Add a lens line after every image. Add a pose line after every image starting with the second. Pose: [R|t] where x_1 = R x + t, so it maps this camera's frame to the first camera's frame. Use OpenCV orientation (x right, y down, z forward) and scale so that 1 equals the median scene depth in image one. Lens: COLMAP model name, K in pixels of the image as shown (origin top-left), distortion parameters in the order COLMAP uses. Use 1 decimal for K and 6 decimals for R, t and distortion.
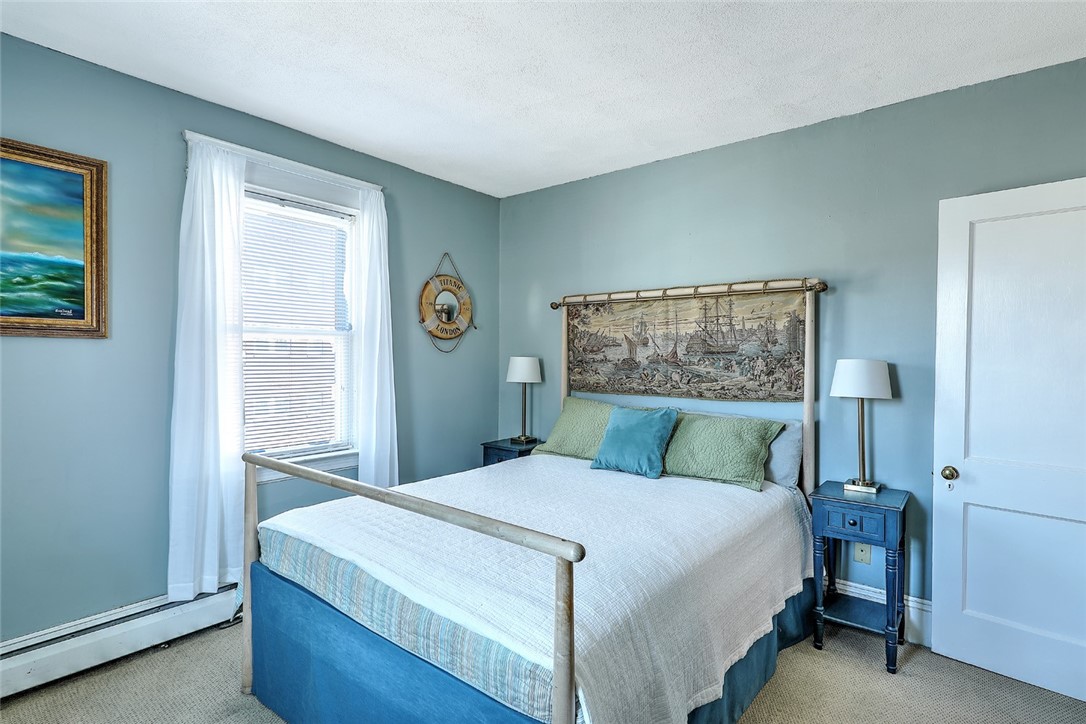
lens RADIAL K [[529.6, 0, 546.8], [0, 529.6, 361.8], [0, 0, 1]] dist [-0.001703, -0.000763]
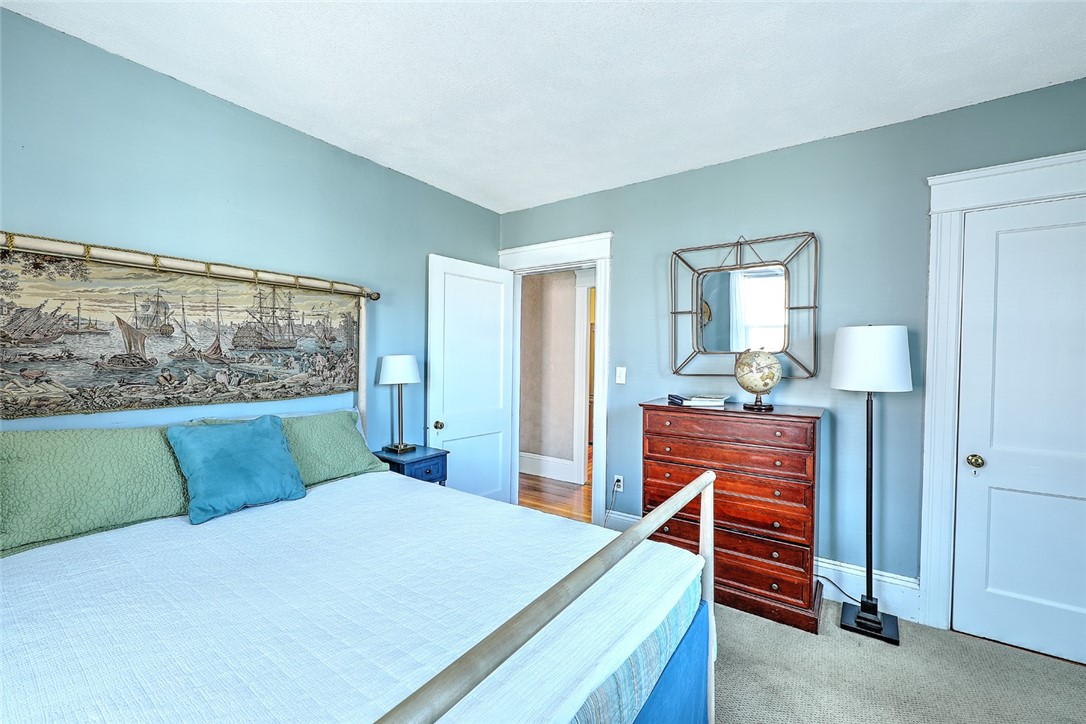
lens RADIAL K [[460.5, 0, 541.3], [0, 460.5, 364.0], [0, 0, 1]] dist [0.003320, -0.000203]
pose [[-0.076523, -0.026737, 0.996709, -0.482587], [-0.000237, 0.999641, 0.026797, -0.011023], [-0.997068, 0.001814, -0.076501, 0.582591]]
